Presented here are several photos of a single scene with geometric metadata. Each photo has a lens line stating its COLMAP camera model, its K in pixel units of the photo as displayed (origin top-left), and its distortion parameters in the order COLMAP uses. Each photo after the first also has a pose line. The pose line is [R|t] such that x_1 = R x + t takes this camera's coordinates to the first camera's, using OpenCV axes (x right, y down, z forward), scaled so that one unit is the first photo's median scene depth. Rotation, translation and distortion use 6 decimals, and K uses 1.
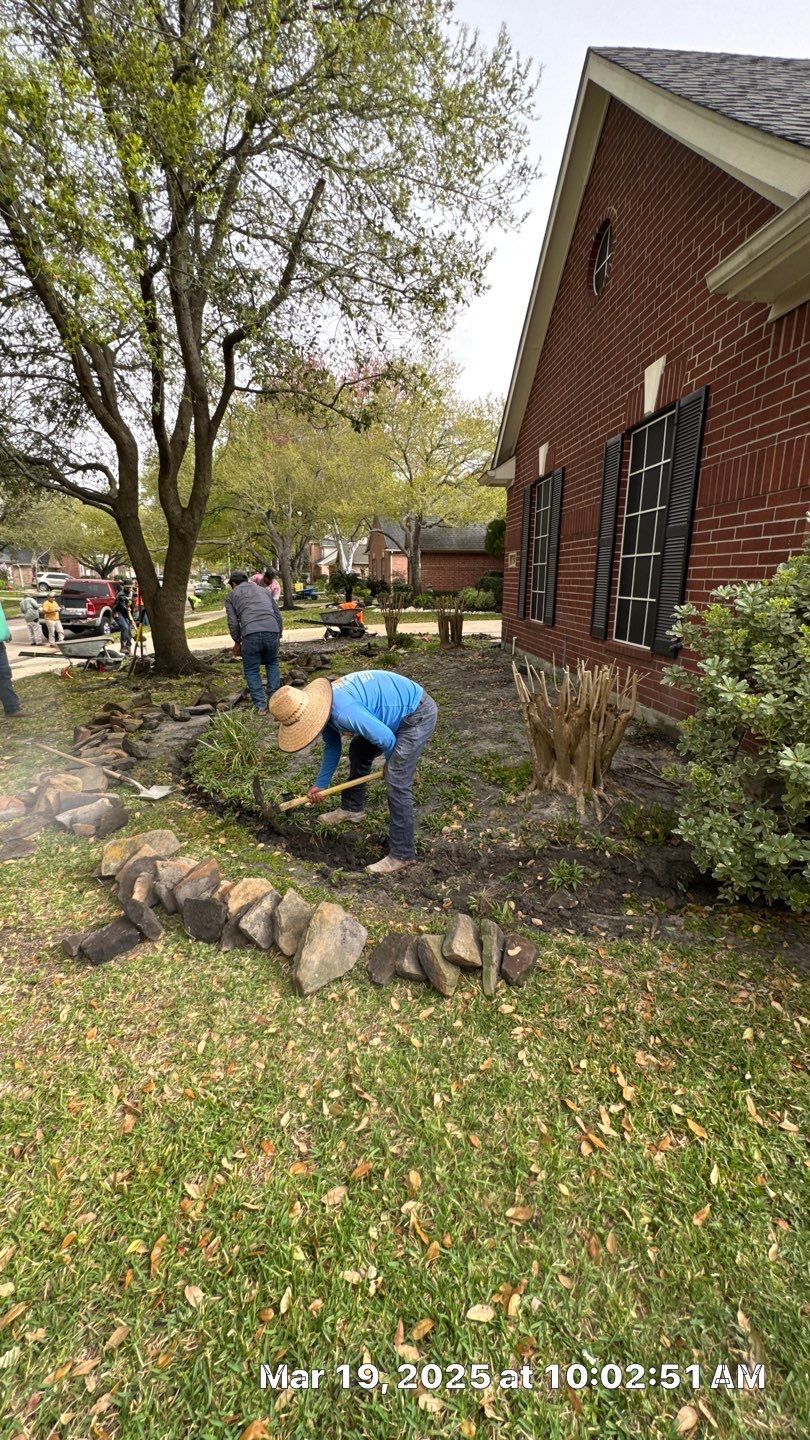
lens RADIAL K [[575.4, 0, 402.1], [0, 575.4, 715.6], [0, 0, 1]] dist [-0.001057, -0.000485]
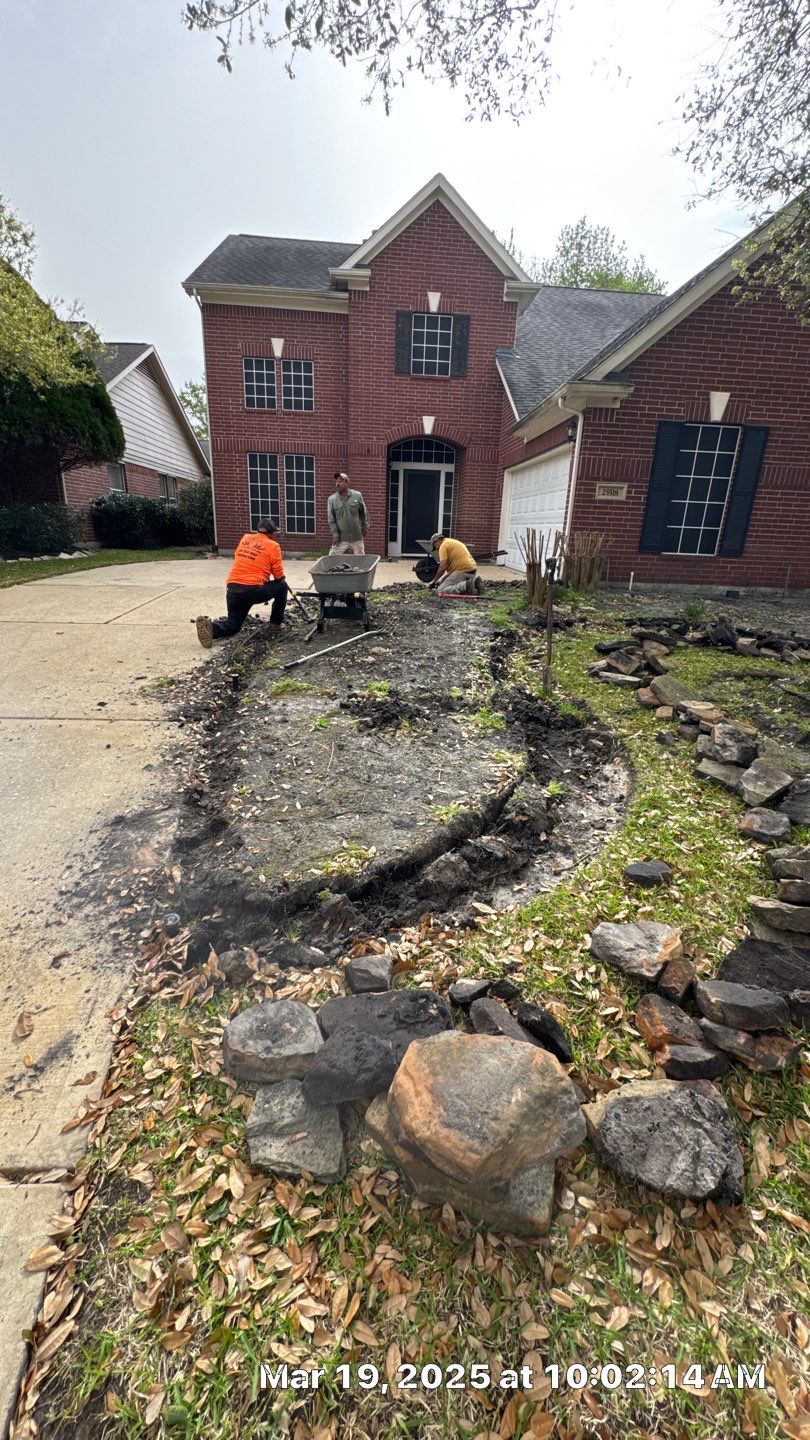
lens RADIAL K [[575.4, 0, 404.0], [0, 575.4, 713.7], [0, 0, 1]] dist [-0.001057, -0.000485]
pose [[0.010355, -0.310326, 0.950574, -1.122213], [0.197606, 0.932513, 0.302277, -0.382400], [-0.980227, 0.184709, 0.070979, 1.803042]]
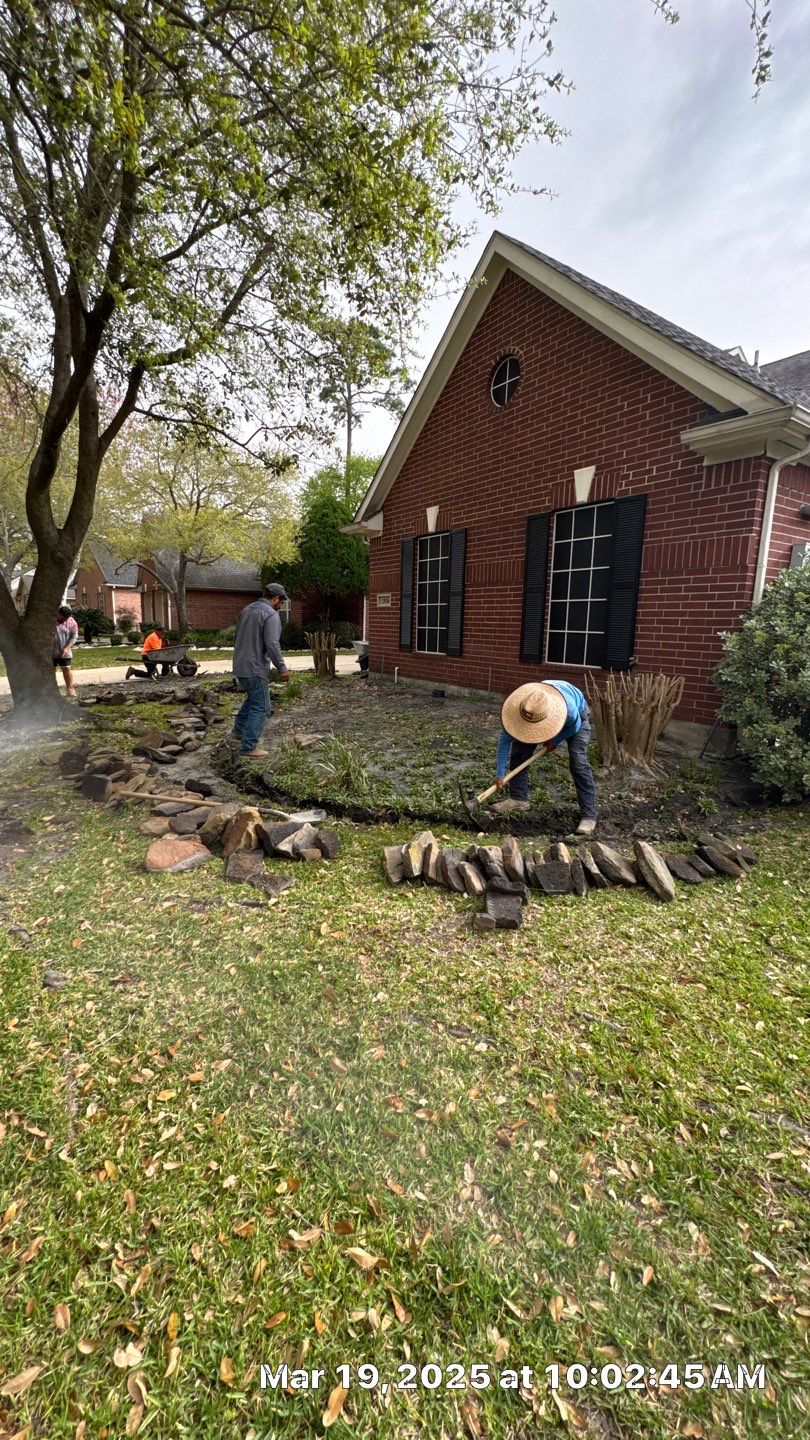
lens RADIAL K [[575.4, 0, 401.9], [0, 575.4, 717.4], [0, 0, 1]] dist [-0.001057, -0.000485]
pose [[0.865027, -0.067668, 0.497141, -0.484799], [0.099938, 0.994246, -0.038561, 0.008893], [-0.491671, 0.083040, 0.866813, 0.020992]]
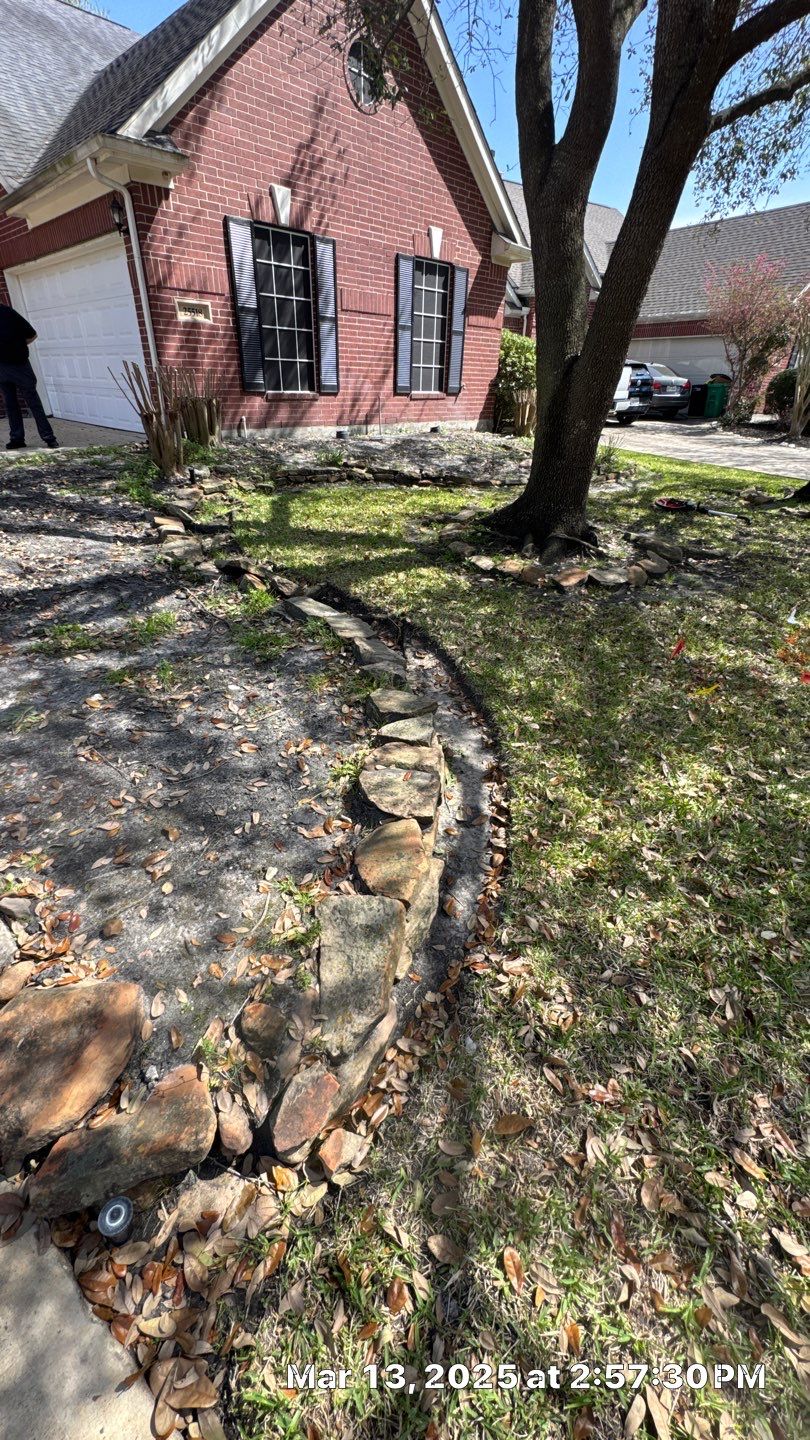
lens RADIAL K [[575.4, 0, 412.3], [0, 575.4, 712.7], [0, 0, 1]] dist [-0.001057, -0.000485]
pose [[-0.667189, -0.391072, 0.633972, -0.956561], [0.148065, 0.764487, 0.627405, -0.404614], [-0.730024, 0.512467, -0.452153, 1.908028]]
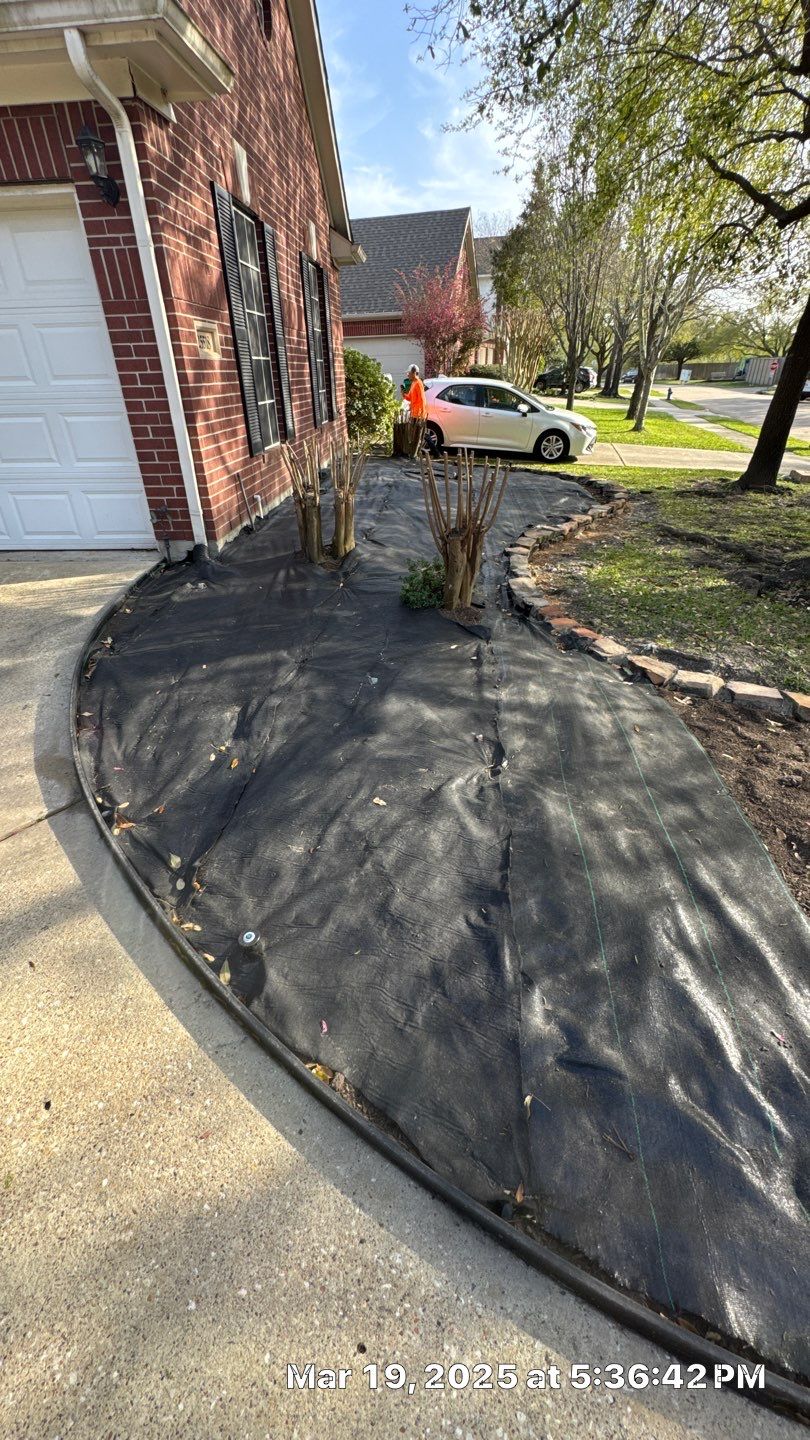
lens RADIAL K [[575.4, 0, 412.2], [0, 575.4, 722.7], [0, 0, 1]] dist [-0.001057, -0.000485]
pose [[-0.992881, -0.050537, 0.107857, -0.050528], [0.040877, 0.705955, 0.707076, -0.504624], [-0.111876, 0.706451, -0.698864, 2.056723]]
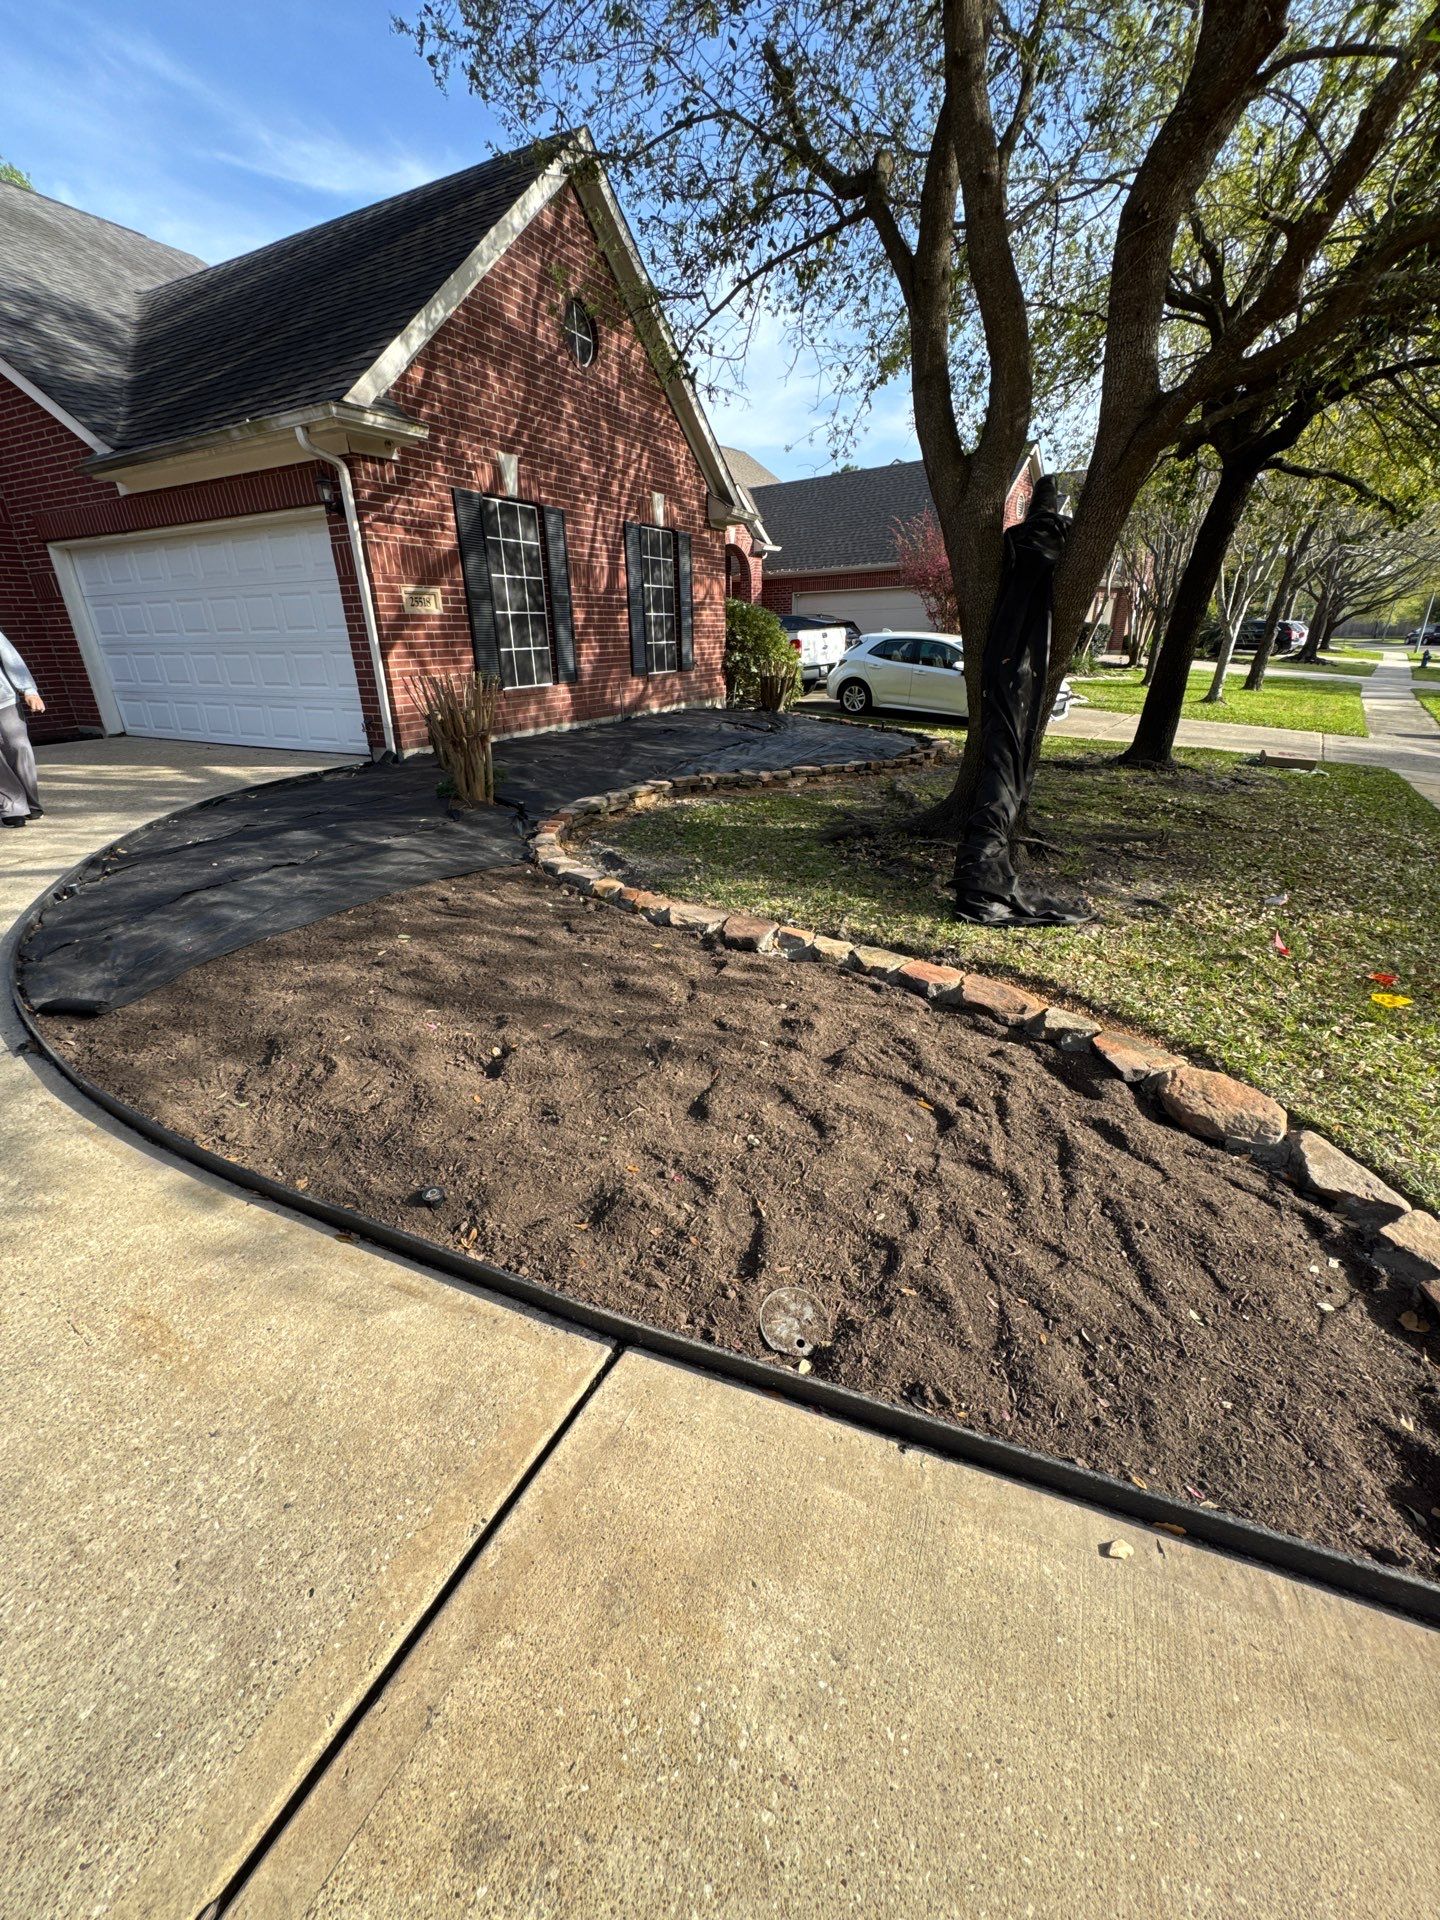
lens RADIAL K [[768.4, 0, 721.4], [0, 768.4, 950.4], [0, 0, 1]] dist [-0.001129, 0.000578]
pose [[-0.854109, -0.190752, 0.483851, -0.717407], [0.133732, 0.818486, 0.558746, -0.509338], [-0.502607, 0.541936, -0.673566, 2.132602]]
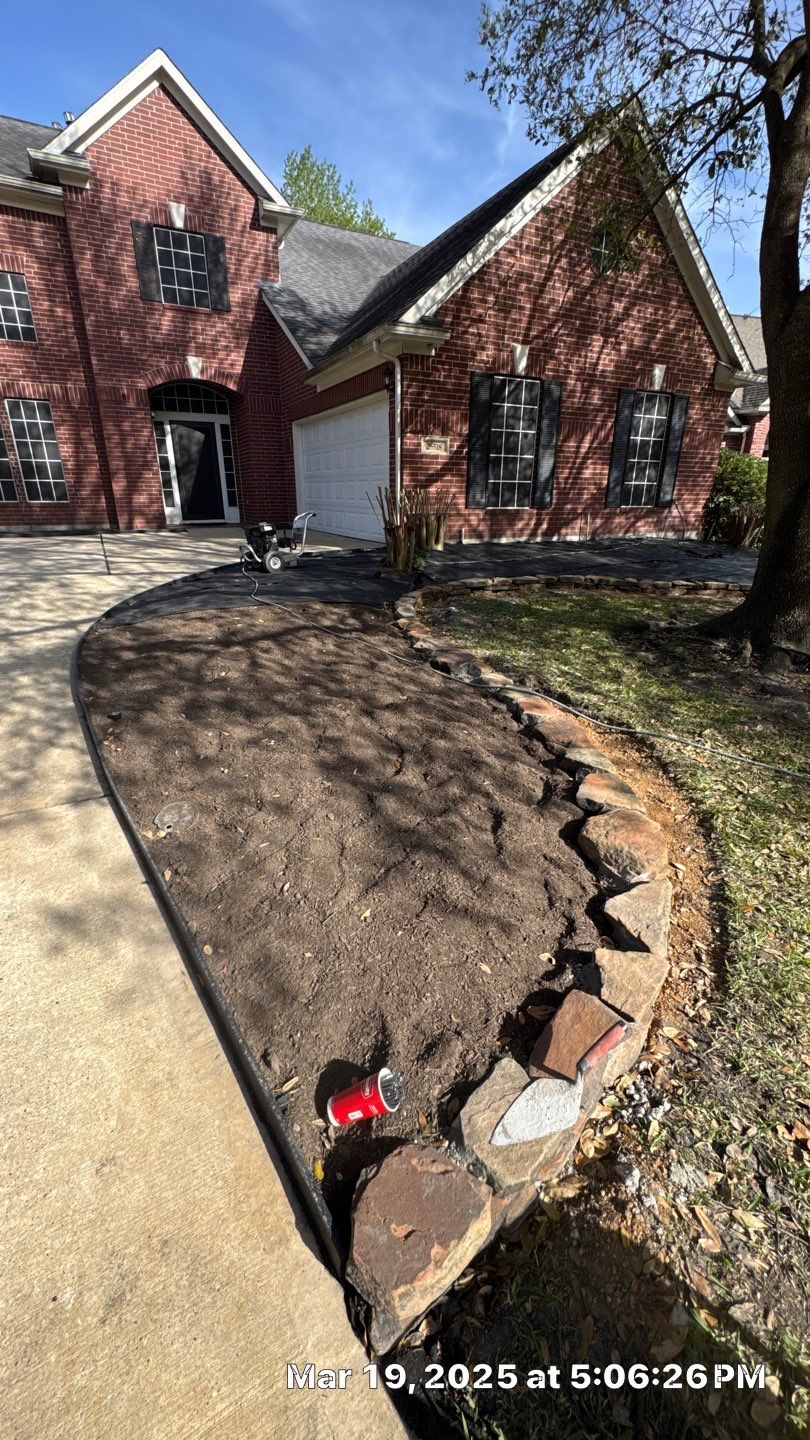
lens RADIAL K [[575.4, 0, 407.9], [0, 575.4, 712.1], [0, 0, 1]] dist [-0.001057, -0.000485]
pose [[-0.397625, -0.334079, 0.854568, -0.971205], [0.206227, 0.874991, 0.438019, -0.418042], [-0.894072, 0.350402, -0.279023, 1.949599]]
